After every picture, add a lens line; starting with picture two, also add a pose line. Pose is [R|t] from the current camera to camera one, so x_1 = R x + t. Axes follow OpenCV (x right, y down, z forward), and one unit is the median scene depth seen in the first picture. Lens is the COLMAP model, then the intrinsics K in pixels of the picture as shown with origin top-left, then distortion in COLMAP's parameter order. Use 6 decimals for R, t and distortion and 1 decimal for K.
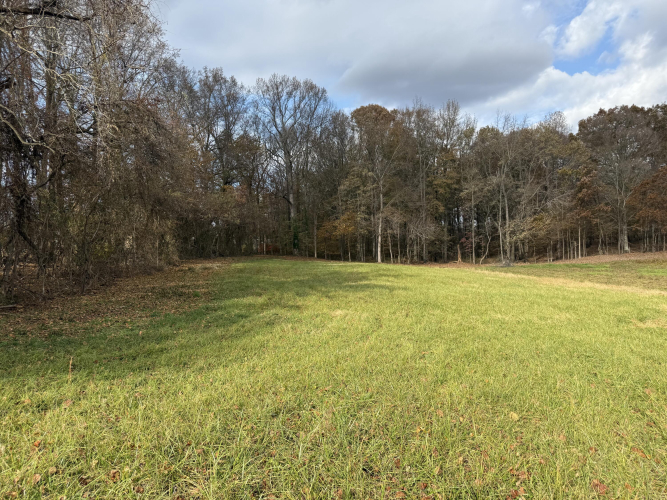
lens RADIAL K [[493.4, 0, 331.4], [0, 493.4, 249.3], [0, 0, 1]] dist [0.019466, -0.007468]
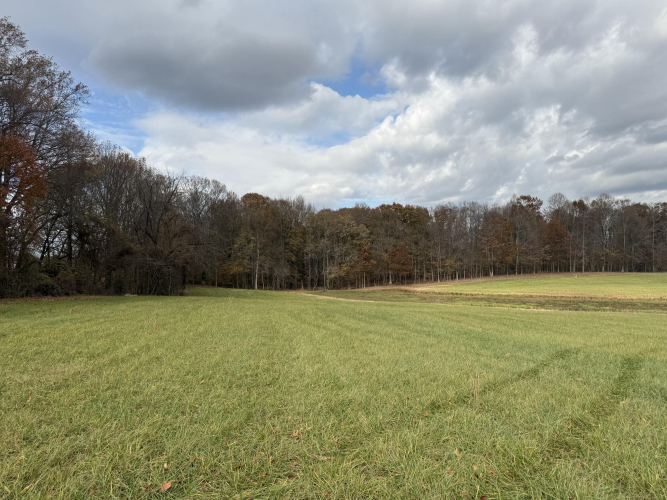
lens RADIAL K [[533.5, 0, 327.9], [0, 533.5, 266.3], [0, 0, 1]] dist [0.047530, -0.018891]
pose [[0.970397, 0.018046, 0.240840, -0.109772], [-0.014629, 0.999765, -0.015971, -0.026823], [-0.241072, 0.011975, 0.970433, -0.860487]]
